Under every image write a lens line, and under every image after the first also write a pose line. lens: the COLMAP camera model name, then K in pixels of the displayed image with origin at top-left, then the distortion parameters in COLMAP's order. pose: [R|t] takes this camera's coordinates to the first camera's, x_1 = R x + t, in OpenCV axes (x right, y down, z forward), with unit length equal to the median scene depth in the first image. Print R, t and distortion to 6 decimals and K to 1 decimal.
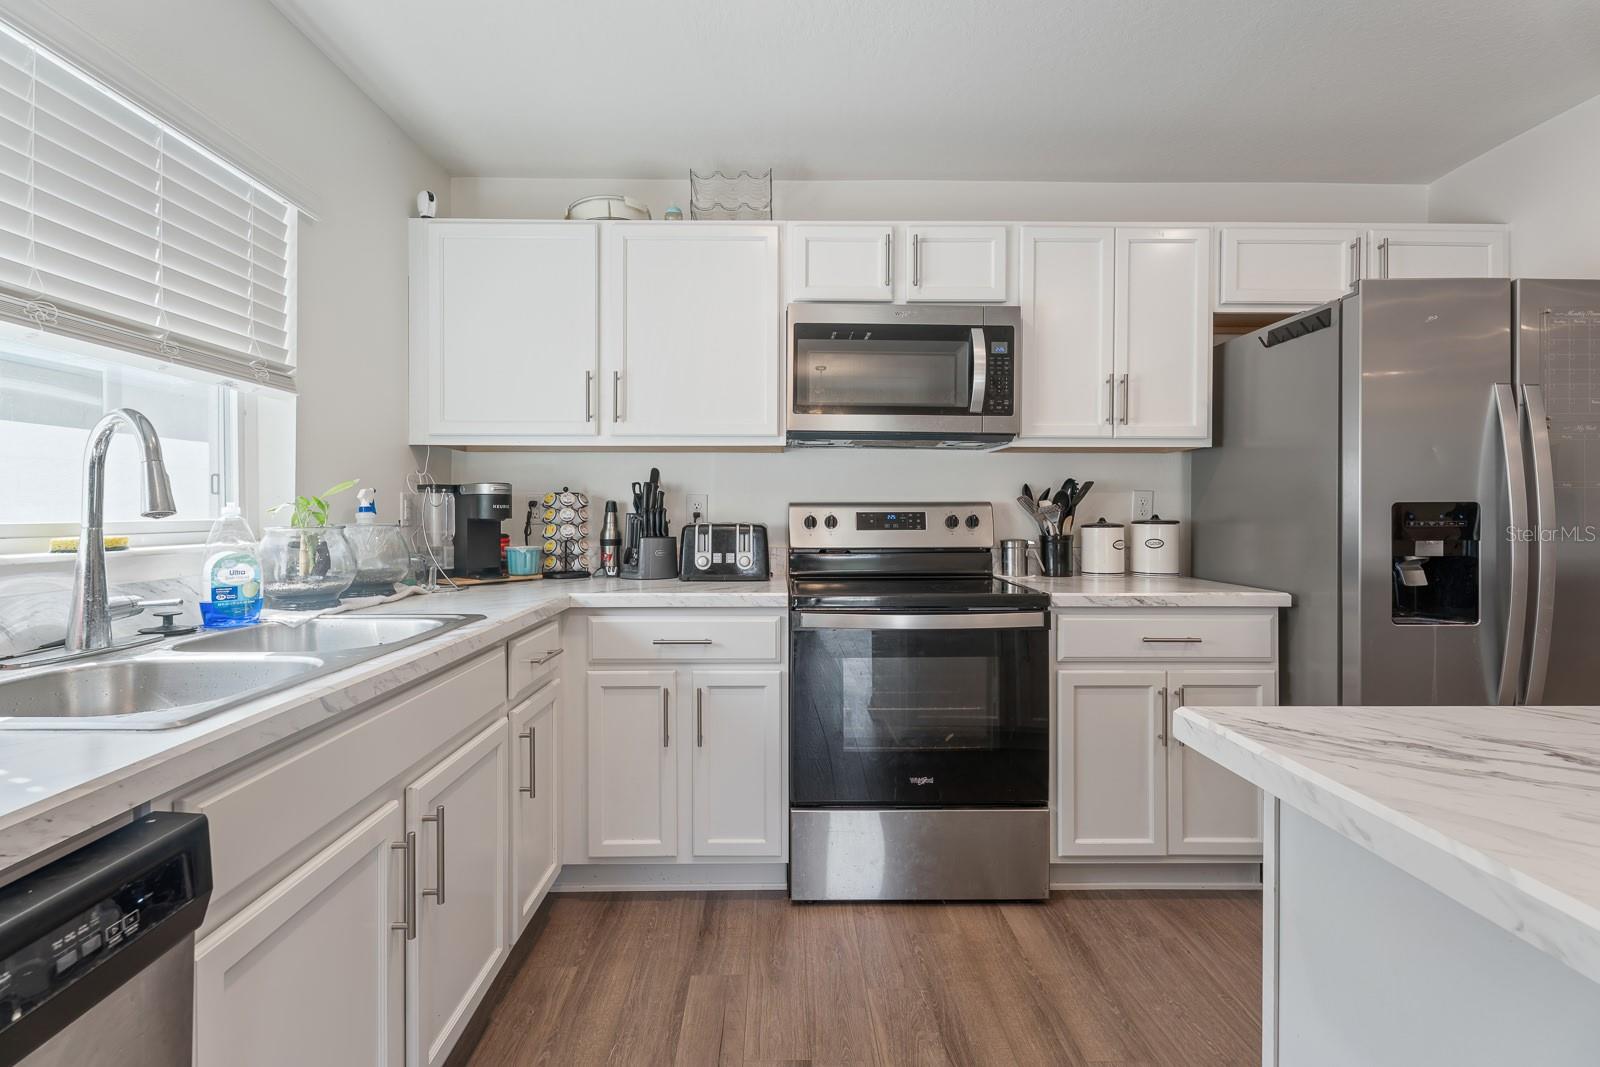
lens RADIAL K [[713.9, 0, 794.3], [0, 713.9, 512.6], [0, 0, 1]] dist [0.000309, 0.000096]
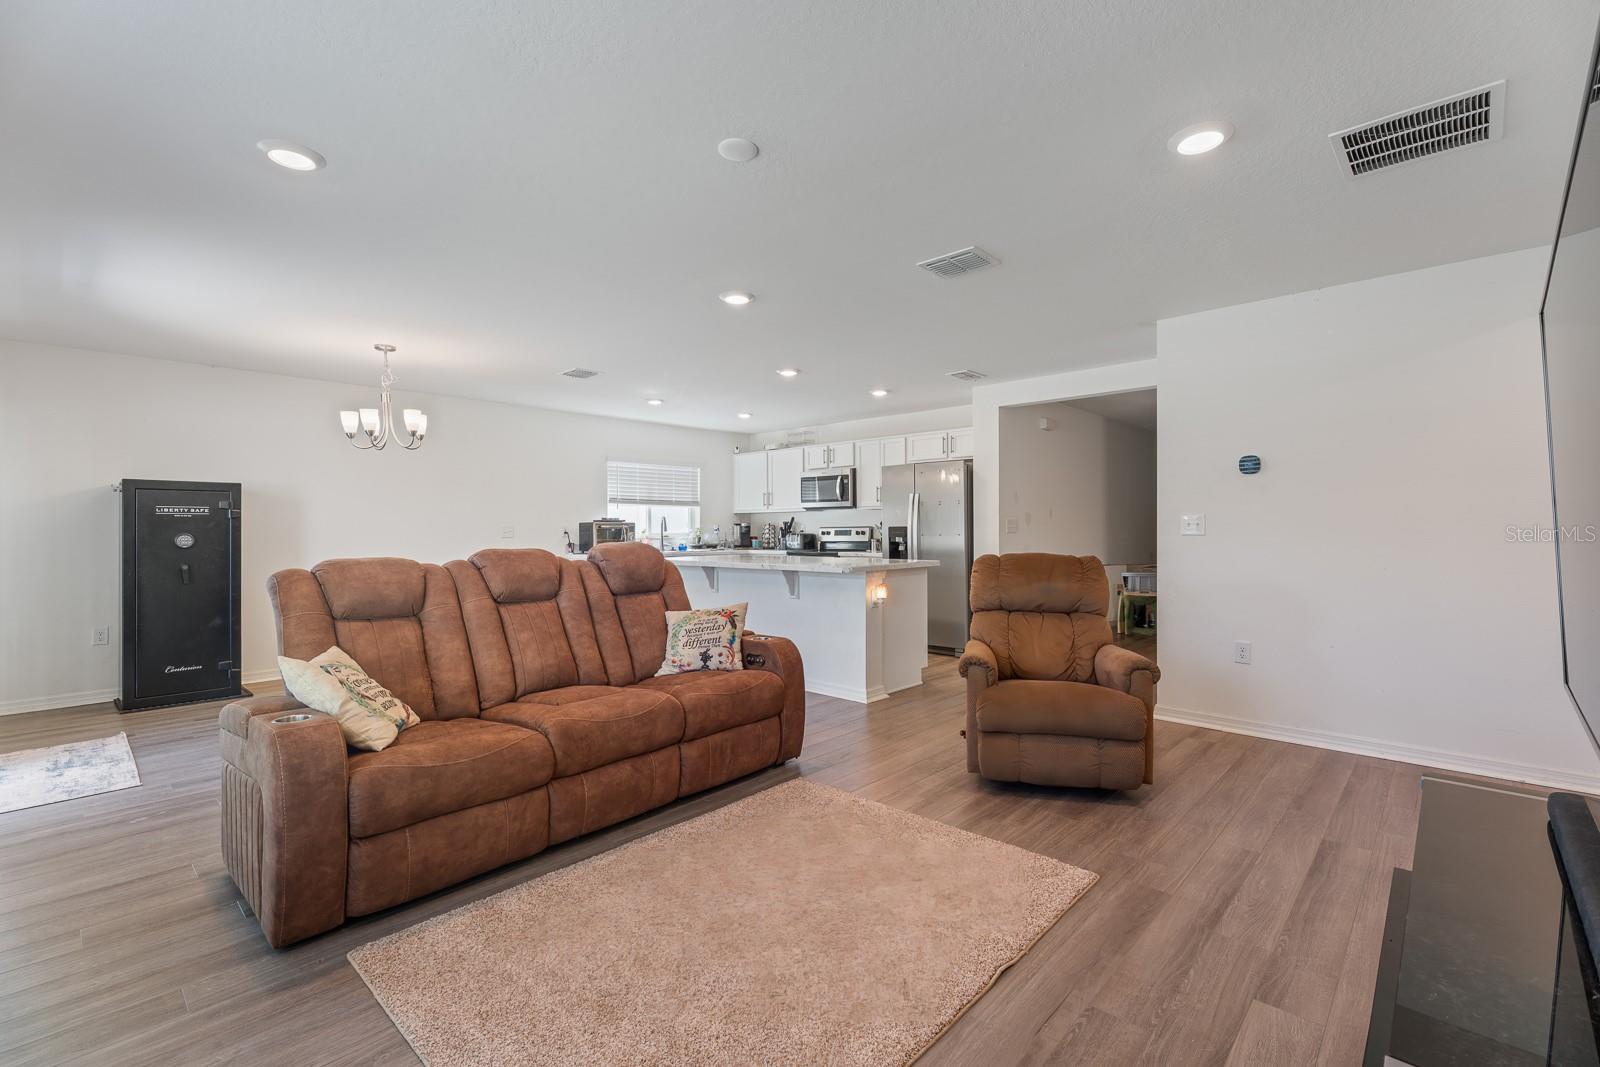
lens RADIAL K [[700.3, 0, 796.4], [0, 700.3, 529.5], [0, 0, 1]] dist [0.000377, 0.000133]
pose [[0.717051, -0.005328, -0.697000, 2.356525], [0.005060, 0.999984, -0.002439, 0.004444], [0.697002, -0.001778, 0.717067, -1.490170]]
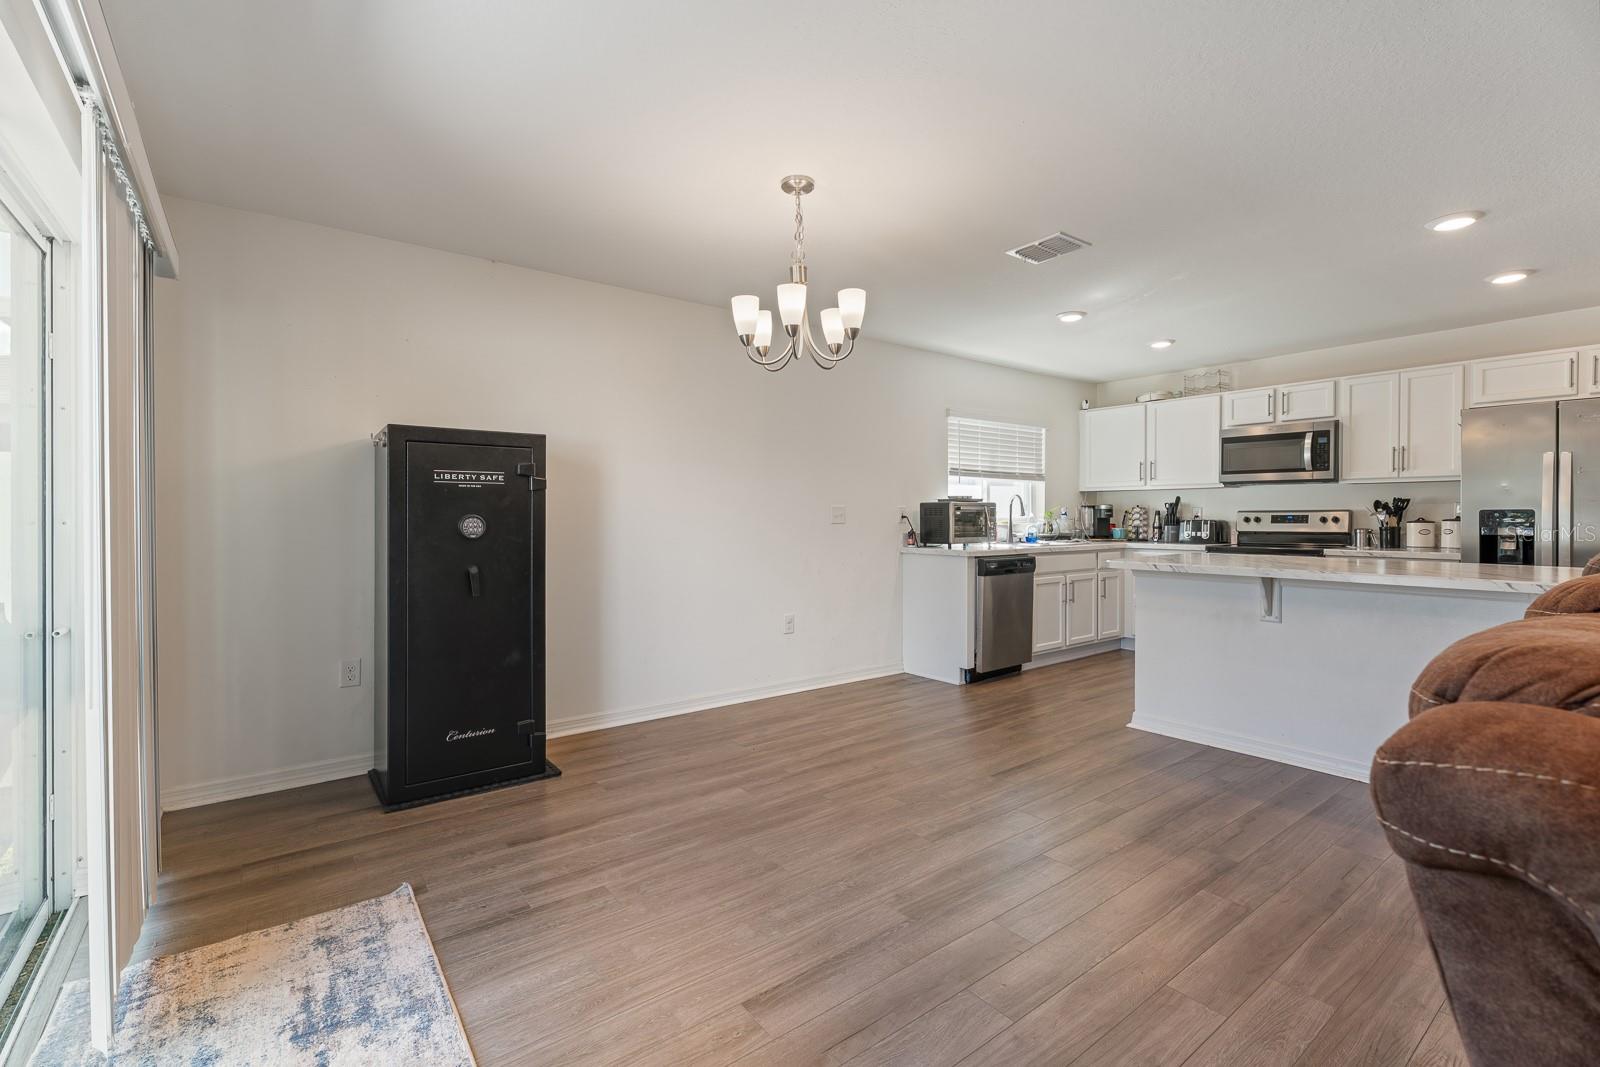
lens RADIAL K [[709.5, 0, 801.6], [0, 709.5, 520.8], [0, 0, 1]] dist [-0.000664, 0.000099]
pose [[0.594955, 0.004538, -0.803746, 1.060797], [-0.000086, 0.999984, 0.005582, 0.005637], [0.803759, -0.003252, 0.594946, -1.549032]]
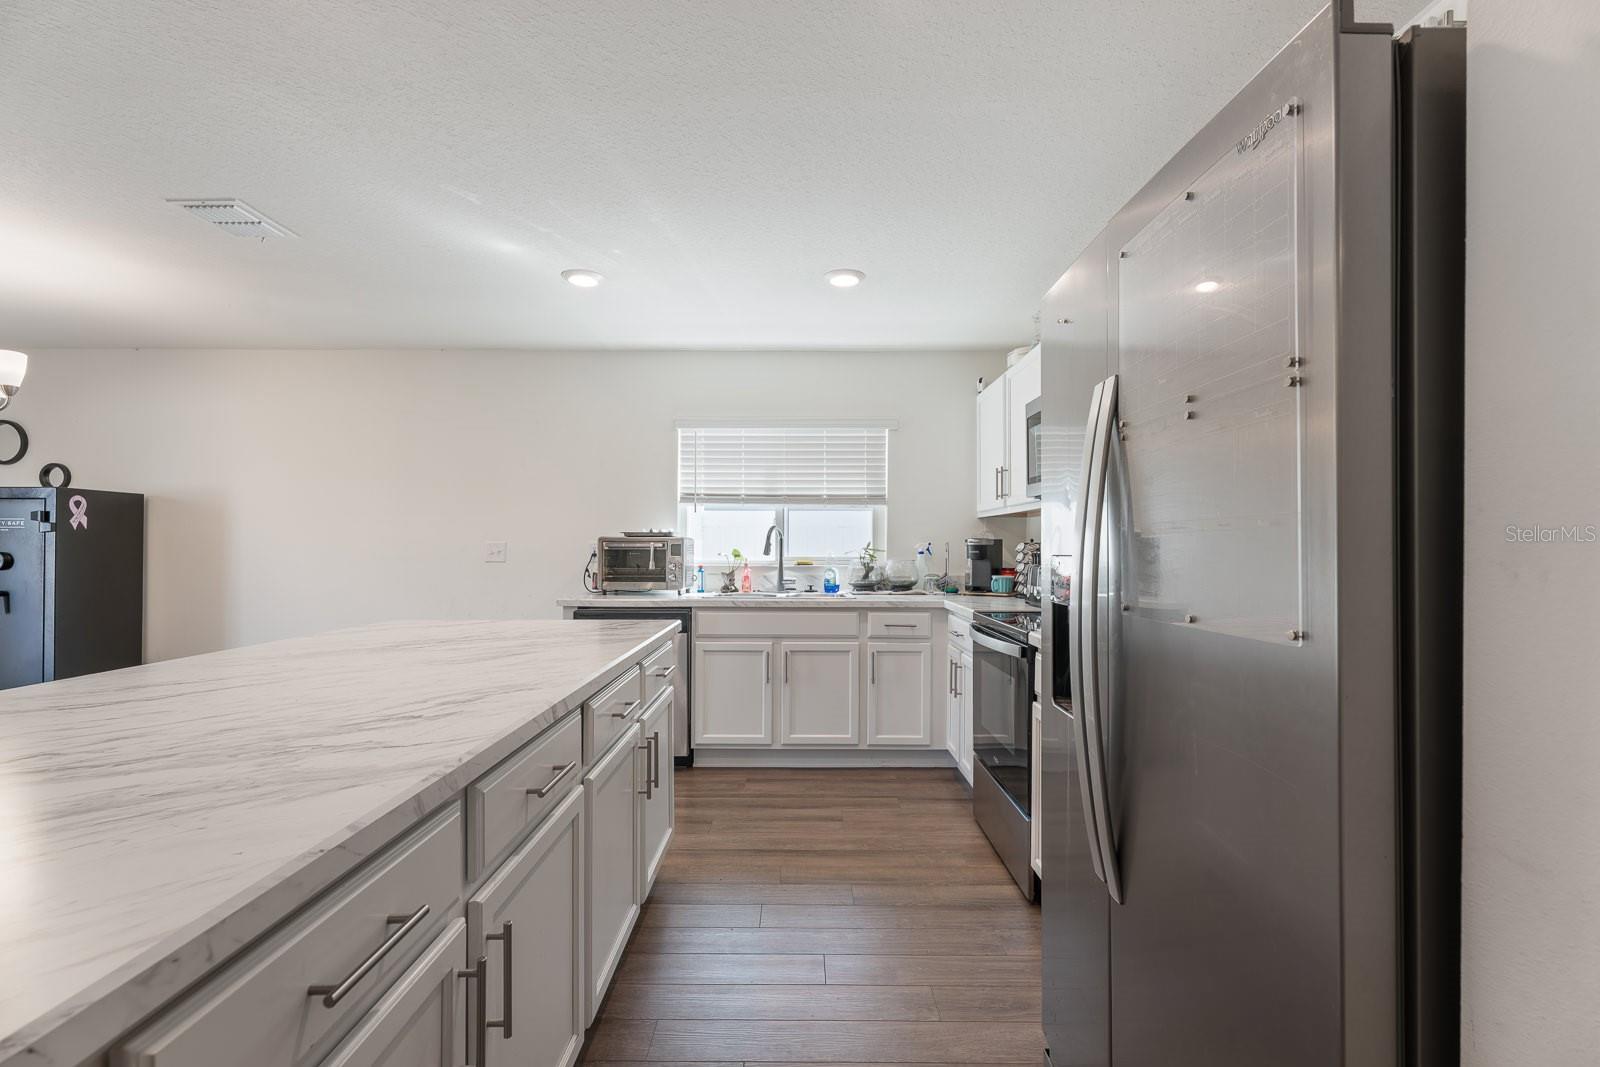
lens RADIAL K [[726.2, 0, 801.6], [0, 726.2, 539.7], [0, 0, 1]] dist [0.000608, 0.000064]
pose [[-0.016752, -0.011536, -0.999793, 1.347251], [-0.004163, 0.999926, -0.011468, -0.014919], [0.999851, 0.003970, -0.016799, 0.576768]]
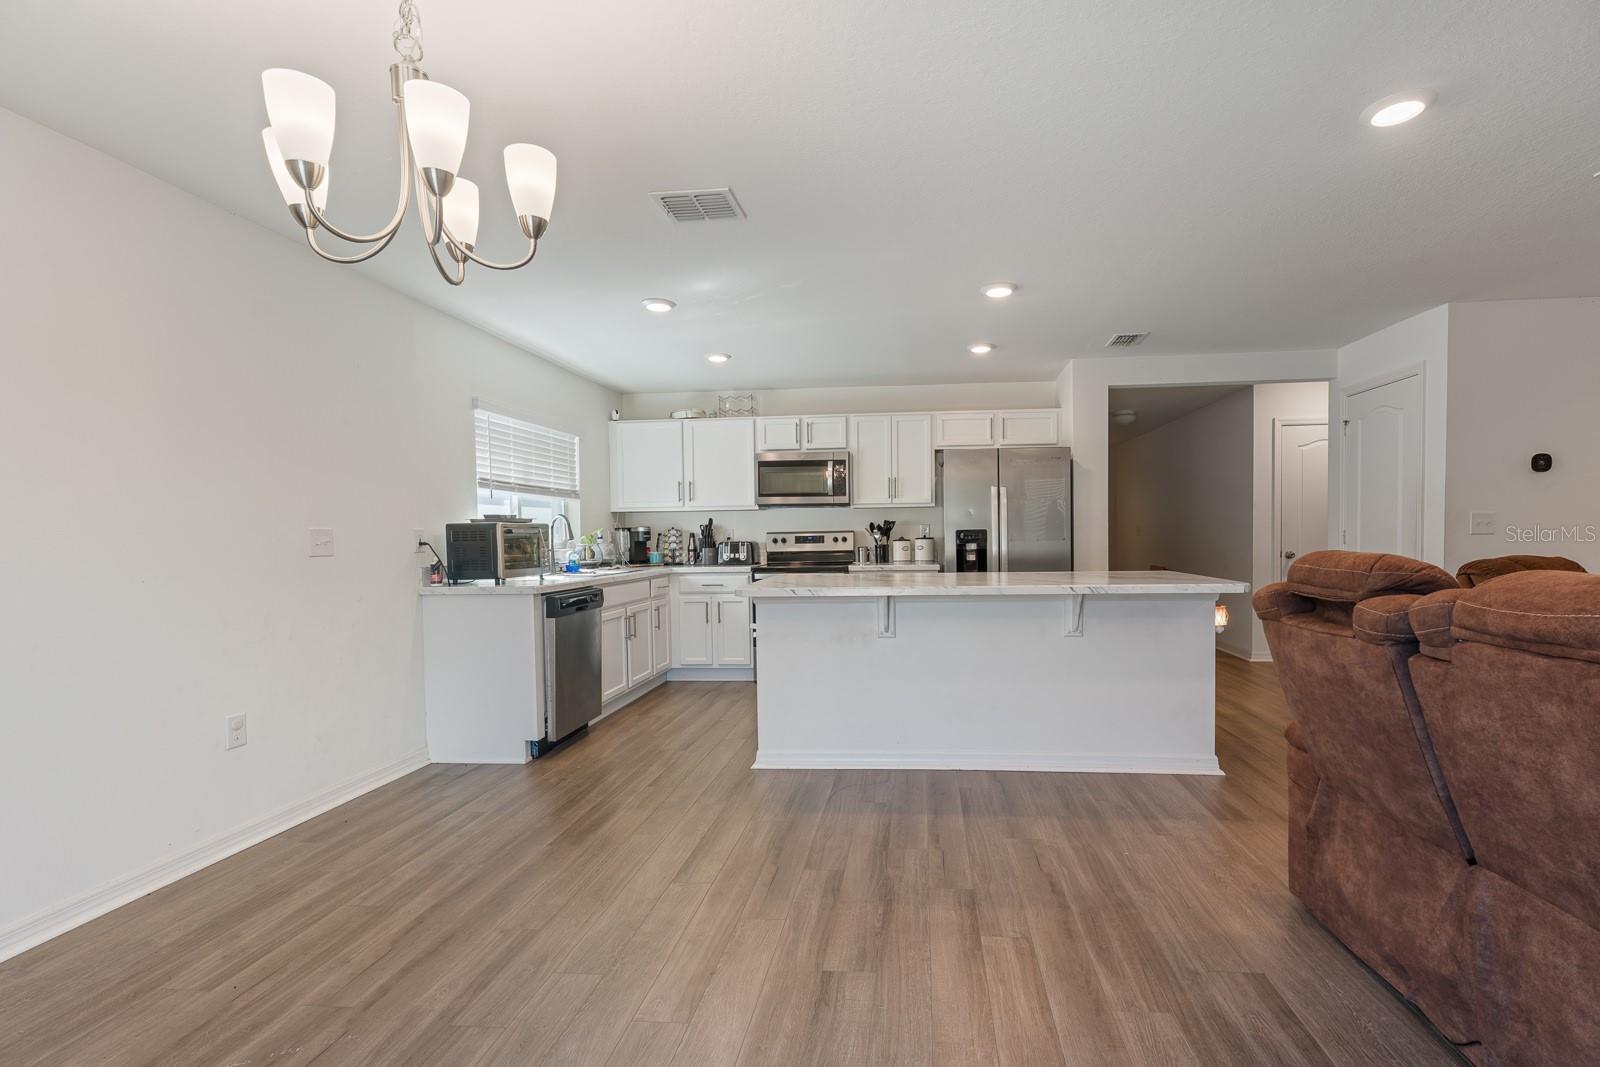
lens RADIAL K [[727.2, 0, 856.5], [0, 727.2, 558.3], [0, 0, 1]] dist [0.001763, 0.000285]
pose [[0.994386, -0.011848, -0.105150, 0.588365], [0.015097, 0.999431, 0.030154, 0.003975], [0.104733, -0.031572, 0.993999, -1.462277]]
